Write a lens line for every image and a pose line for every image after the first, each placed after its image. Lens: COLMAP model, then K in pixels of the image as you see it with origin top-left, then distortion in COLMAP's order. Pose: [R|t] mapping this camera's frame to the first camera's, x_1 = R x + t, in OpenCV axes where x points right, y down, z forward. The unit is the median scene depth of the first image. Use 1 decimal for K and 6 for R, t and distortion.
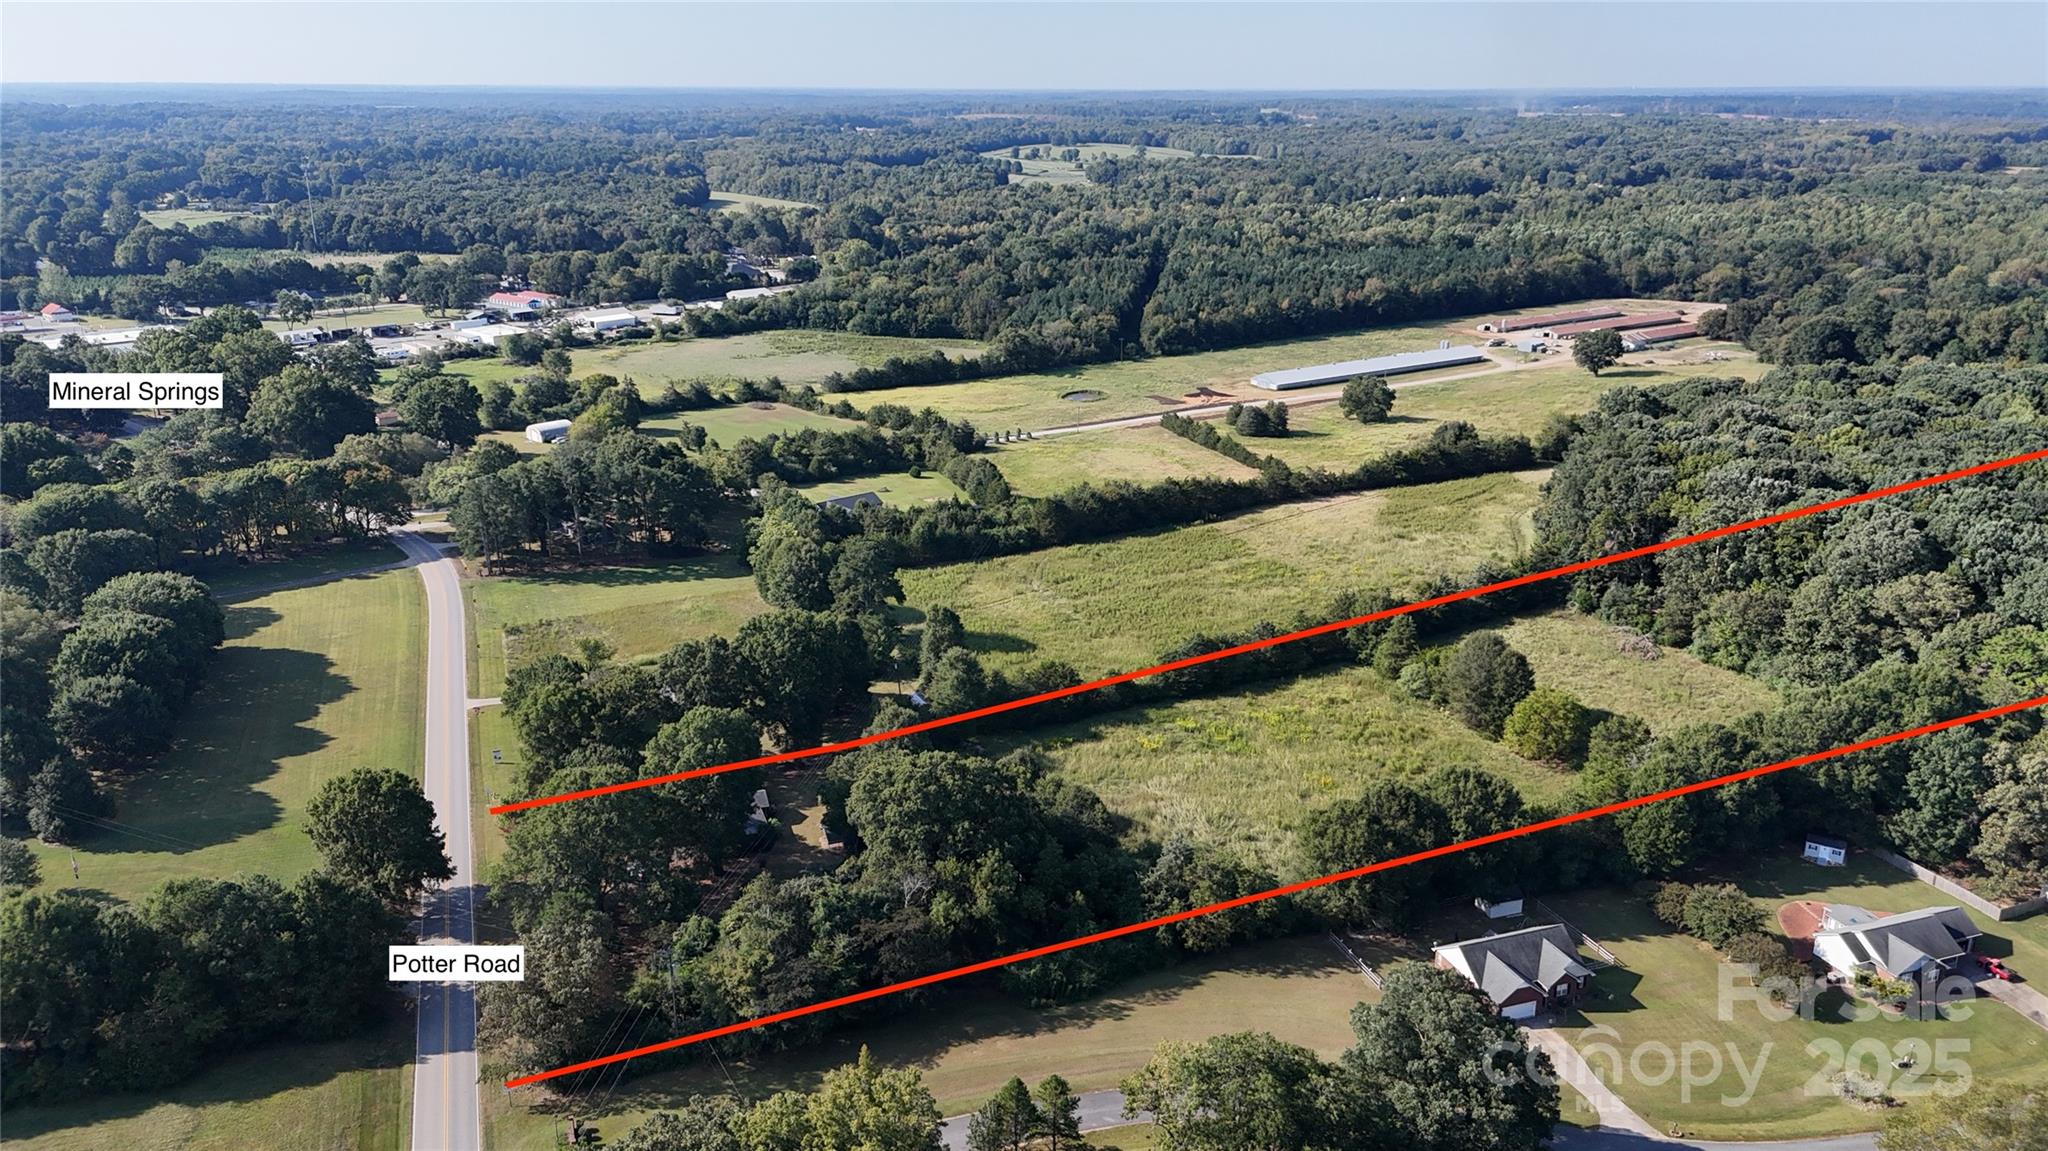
lens RADIAL K [[1510.7, 0, 1033.1], [0, 1510.7, 592.4], [0, 0, 1]] dist [0.068632, -0.065733]
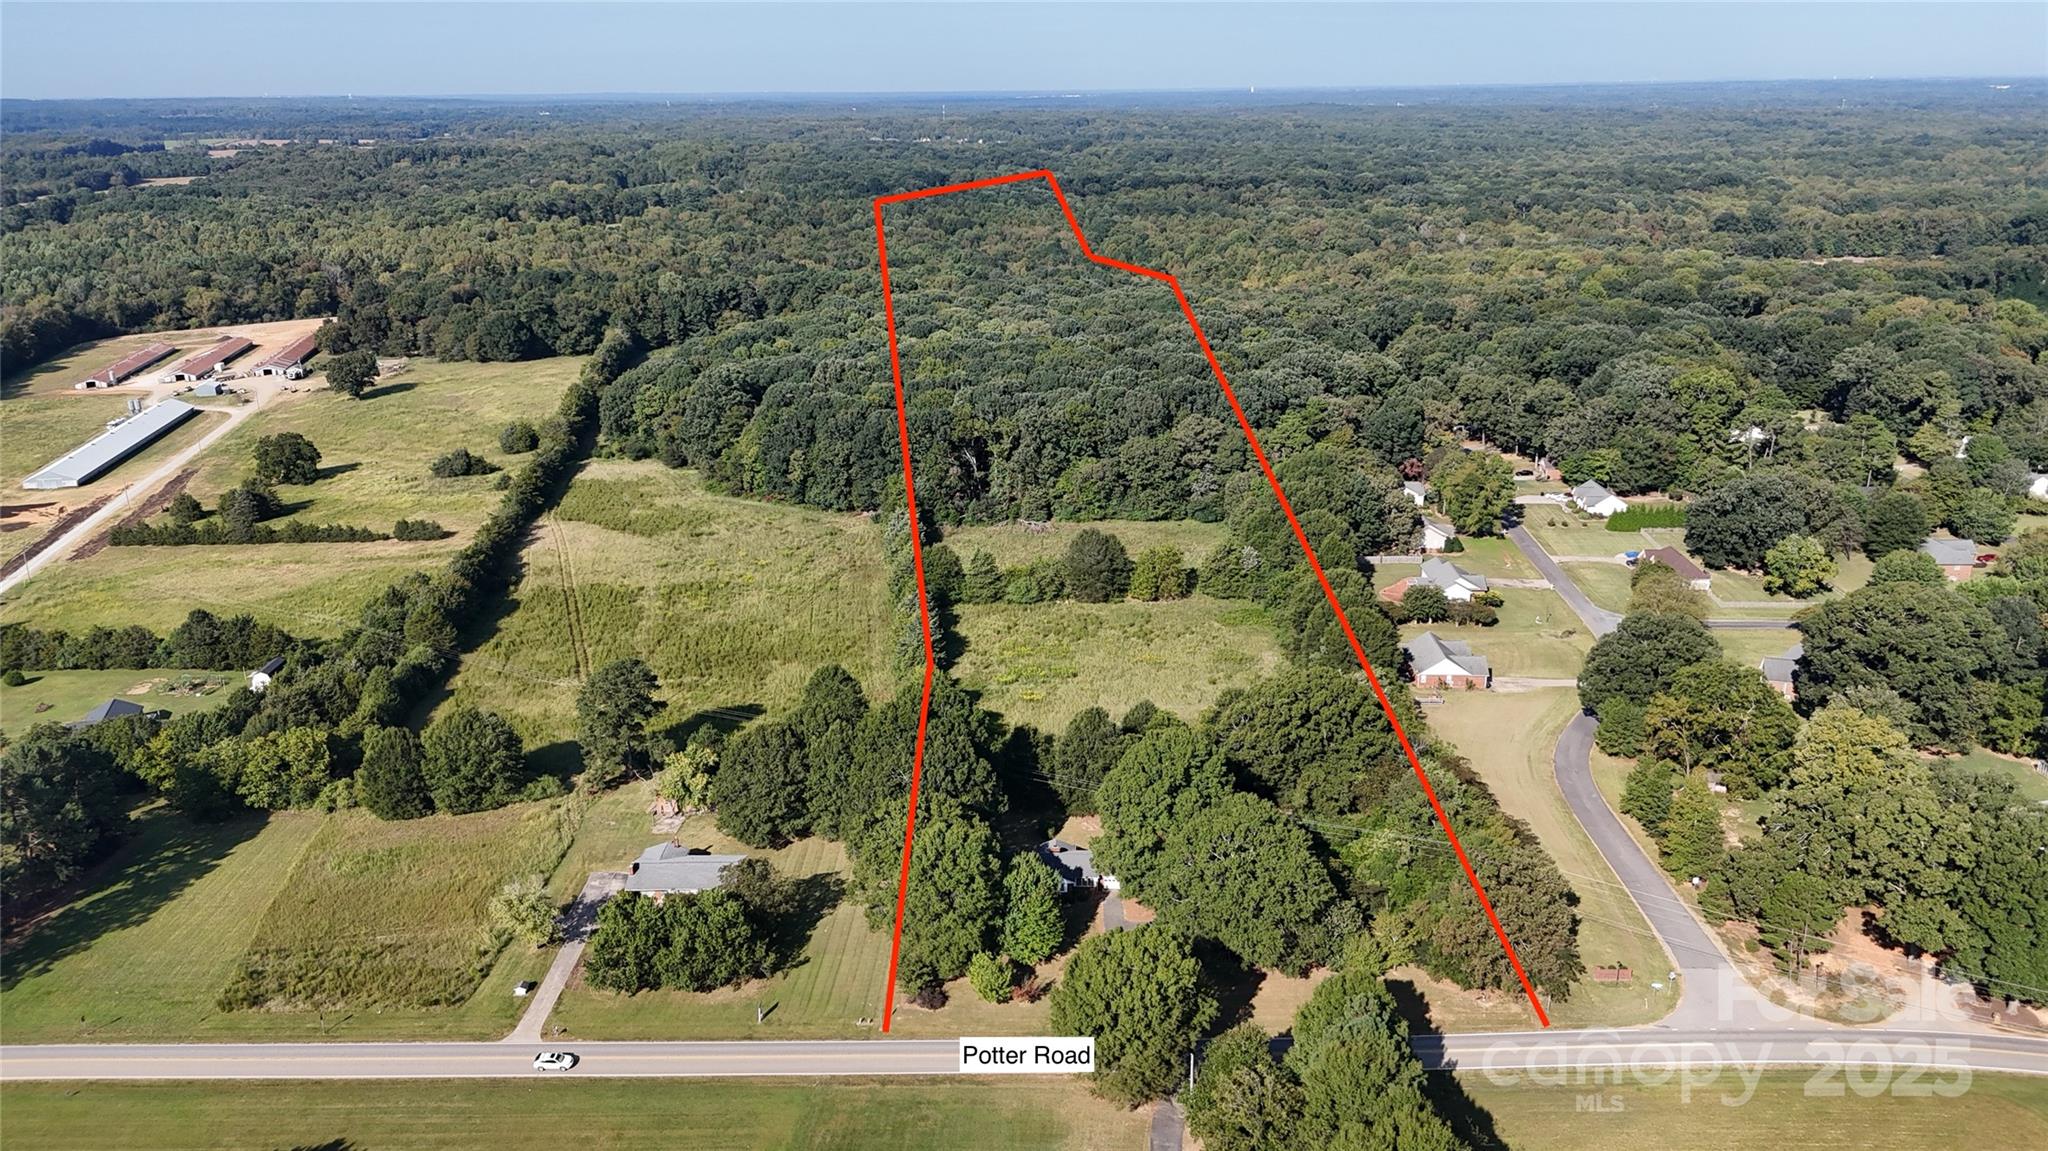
lens RADIAL K [[1510.7, 0, 1030.8], [0, 1510.7, 579.4], [0, 0, 1]] dist [0.068632, -0.065733]
pose [[0.369393, -0.293172, 0.881816, -0.507392], [0.306900, 0.934174, 0.182019, -0.106559], [-0.877132, 0.203392, 0.435052, 0.282929]]
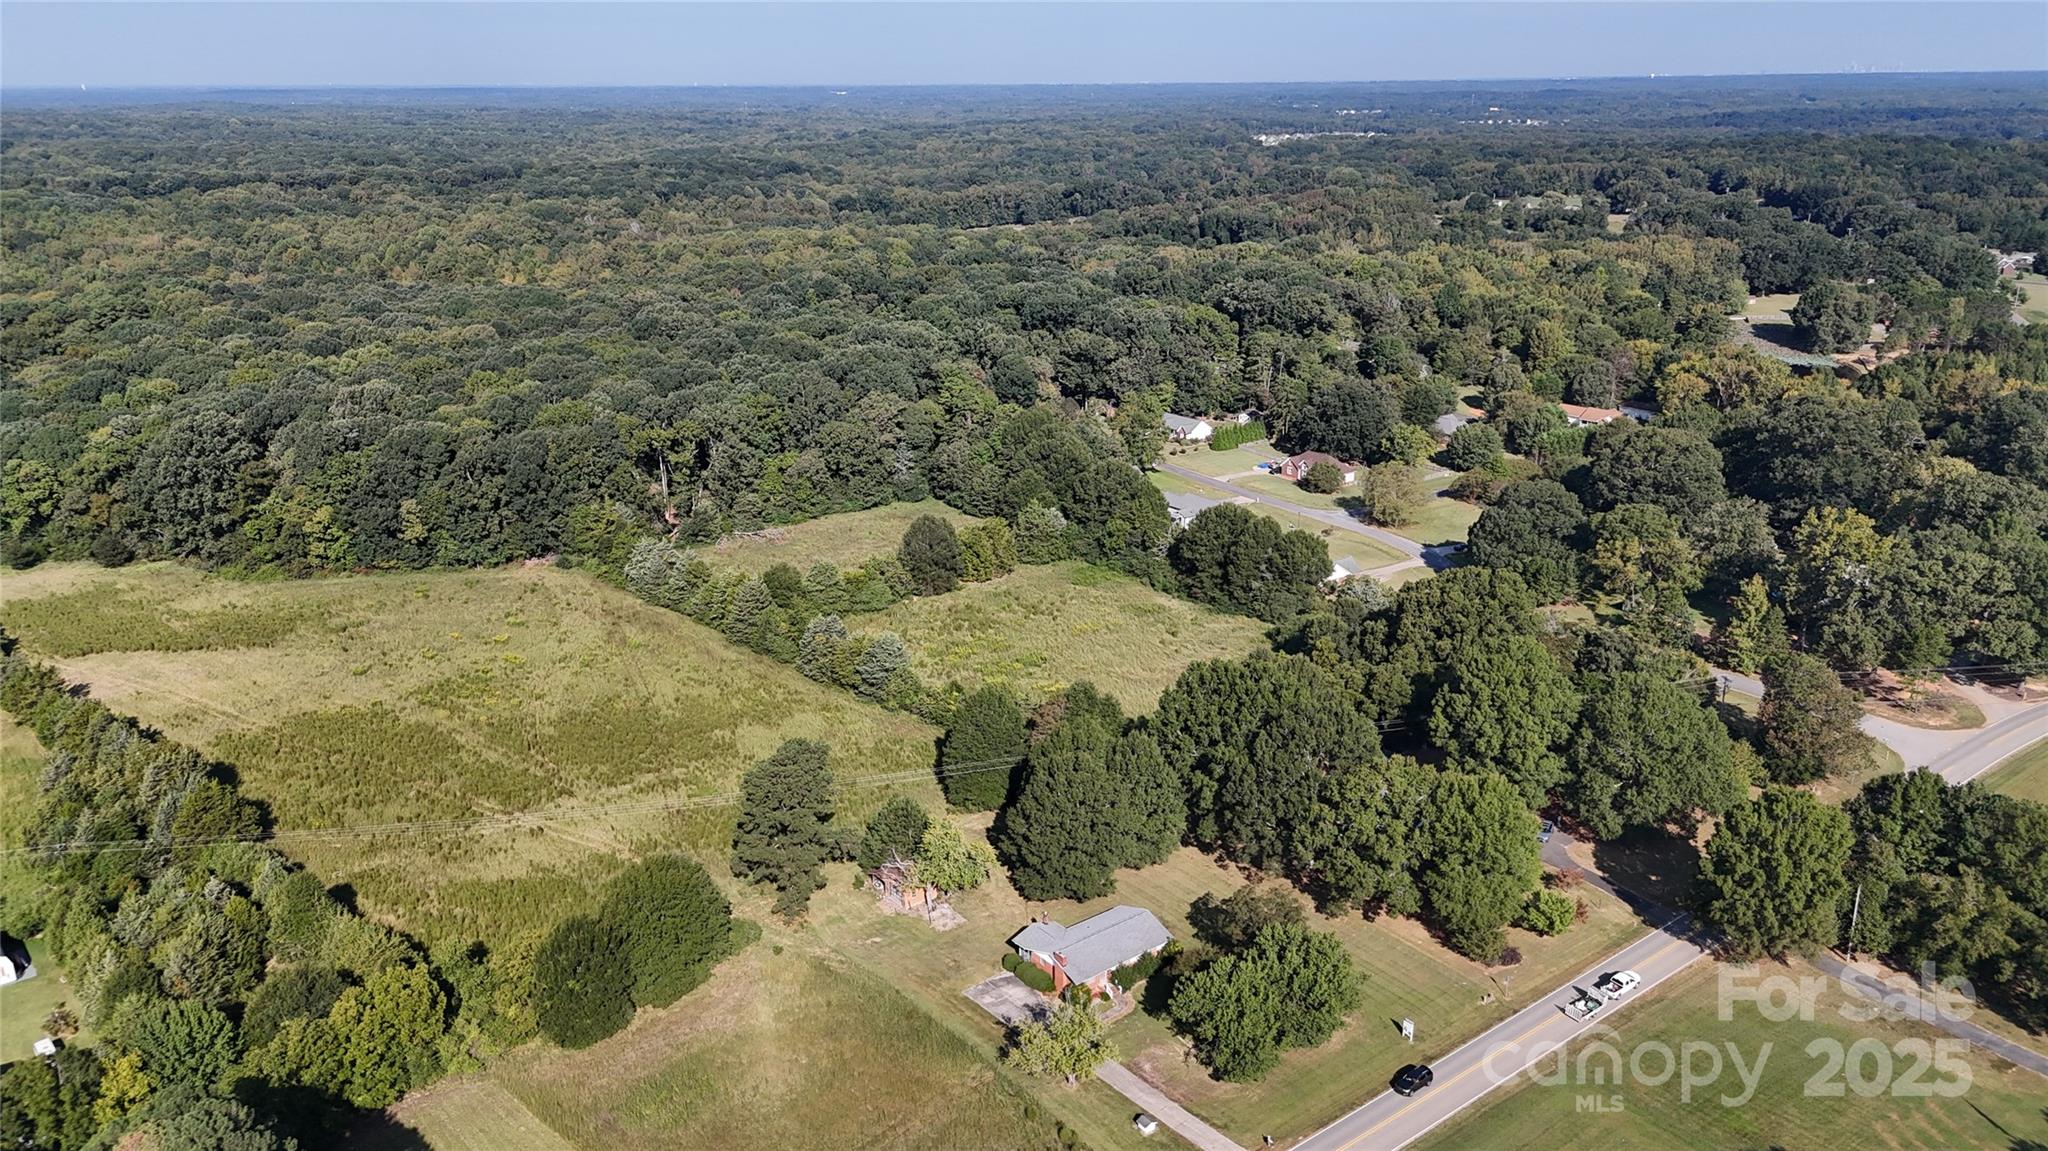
lens RADIAL K [[1510.7, 0, 1028.8], [0, 1510.7, 589.2], [0, 0, 1]] dist [0.068632, -0.065733]
pose [[-0.295679, -0.304246, 0.905543, -0.477136], [0.311099, 0.865585, 0.392402, -0.211507], [-0.903212, 0.397739, -0.161285, 0.660269]]
